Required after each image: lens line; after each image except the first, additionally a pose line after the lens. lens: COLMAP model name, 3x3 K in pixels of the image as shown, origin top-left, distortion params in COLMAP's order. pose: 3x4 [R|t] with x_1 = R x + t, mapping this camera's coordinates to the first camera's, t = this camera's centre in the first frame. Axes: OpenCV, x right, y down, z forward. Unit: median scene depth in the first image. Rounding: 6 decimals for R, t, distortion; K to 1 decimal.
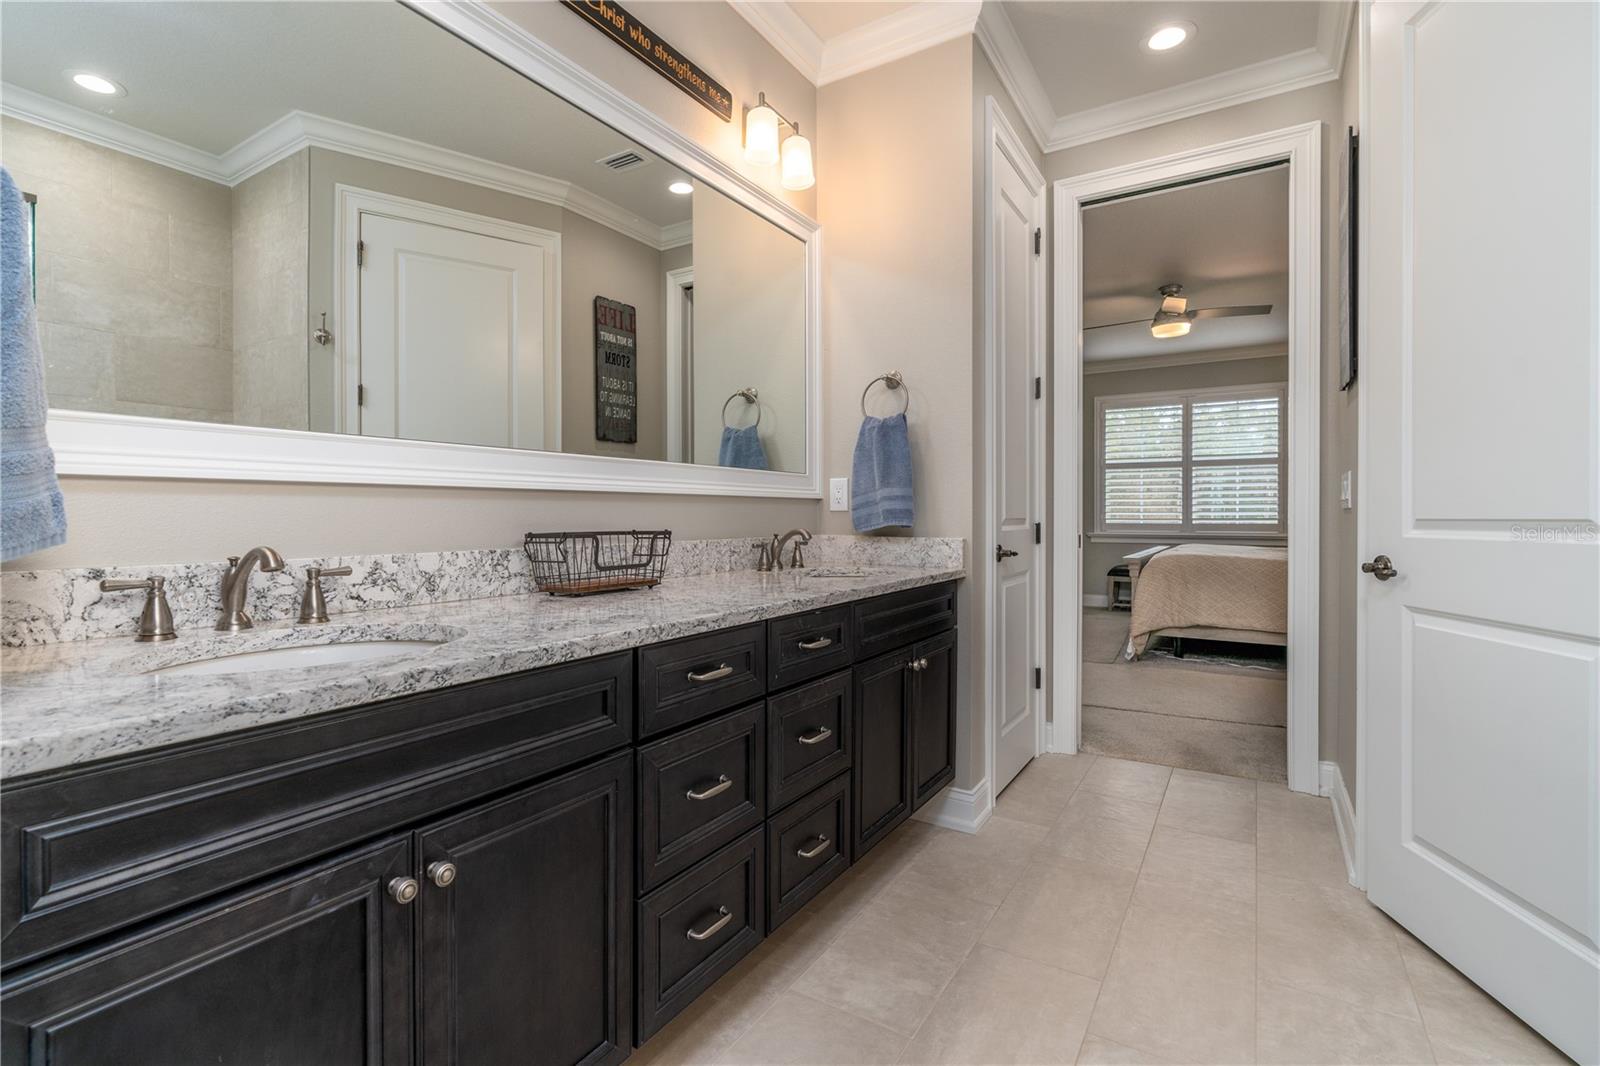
lens RADIAL K [[735.8, 0, 800.0], [0, 735.8, 533.0], [0, 0, 1]] dist [0.000004, 0.000058]
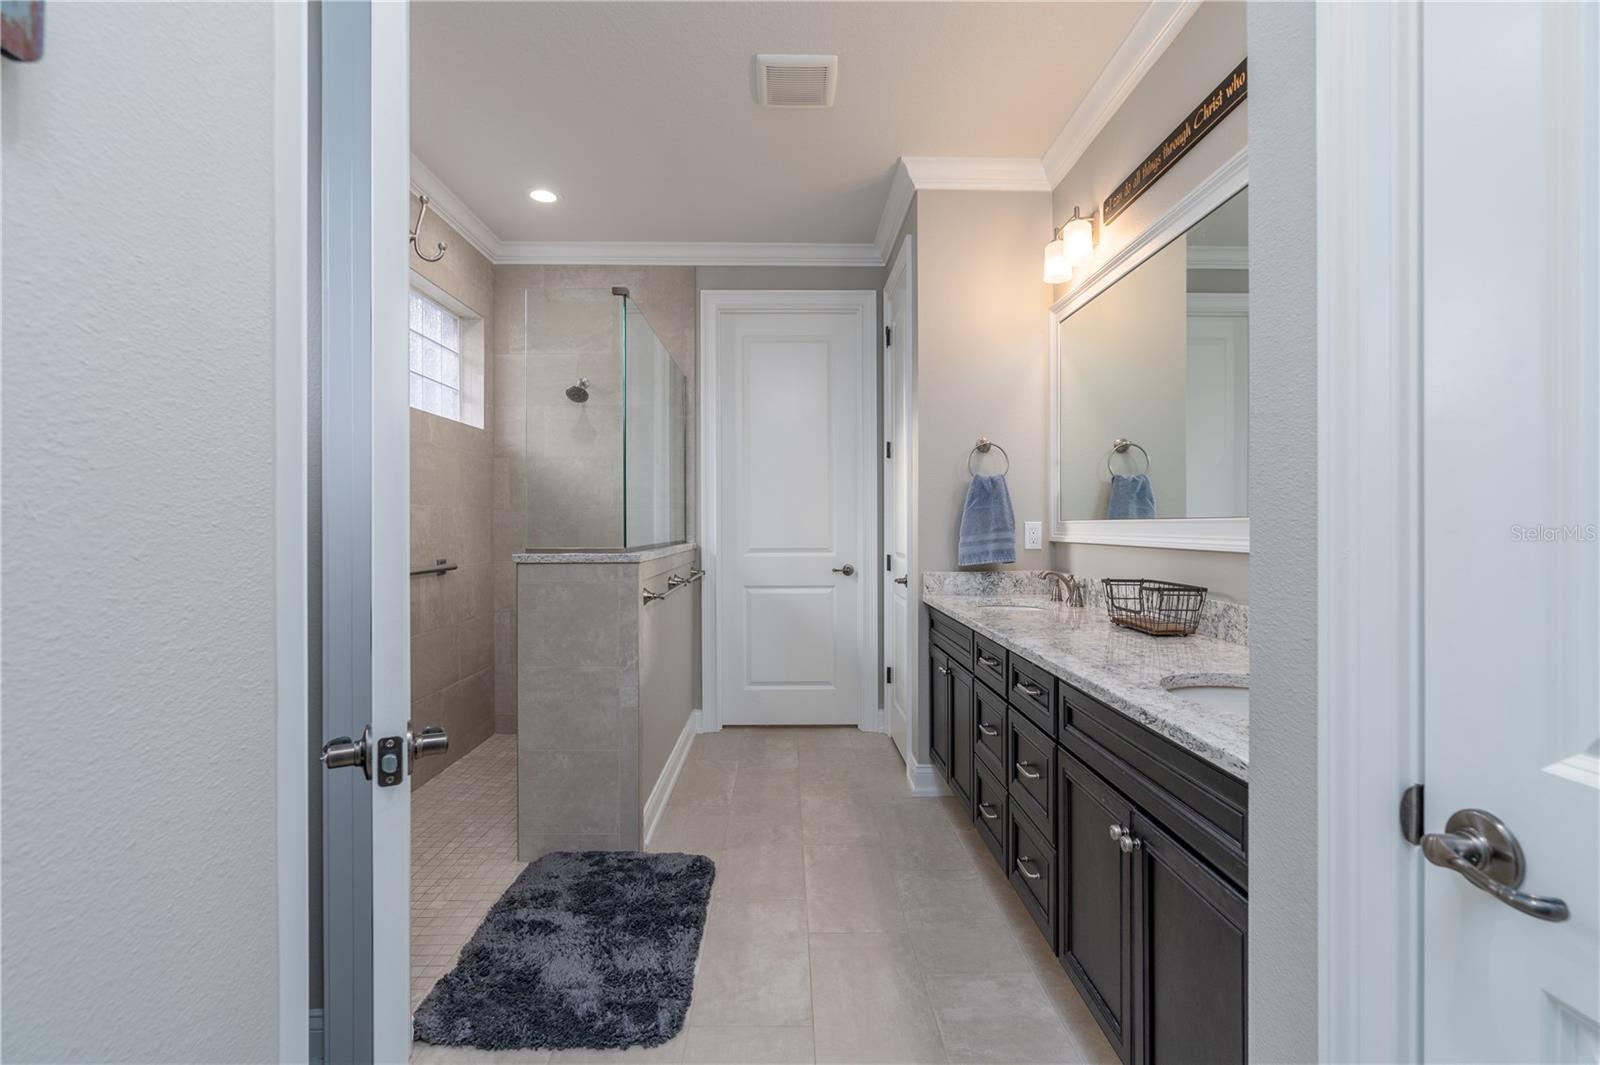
lens RADIAL K [[735.8, 0, 800.0], [0, 735.8, 532.5], [0, 0, 1]] dist [0.000004, 0.000058]
pose [[-0.840006, 0.001861, -0.542575, 0.869165], [-0.005234, 0.999920, 0.011533, -0.093828], [0.542553, 0.012528, -0.839928, 1.643600]]
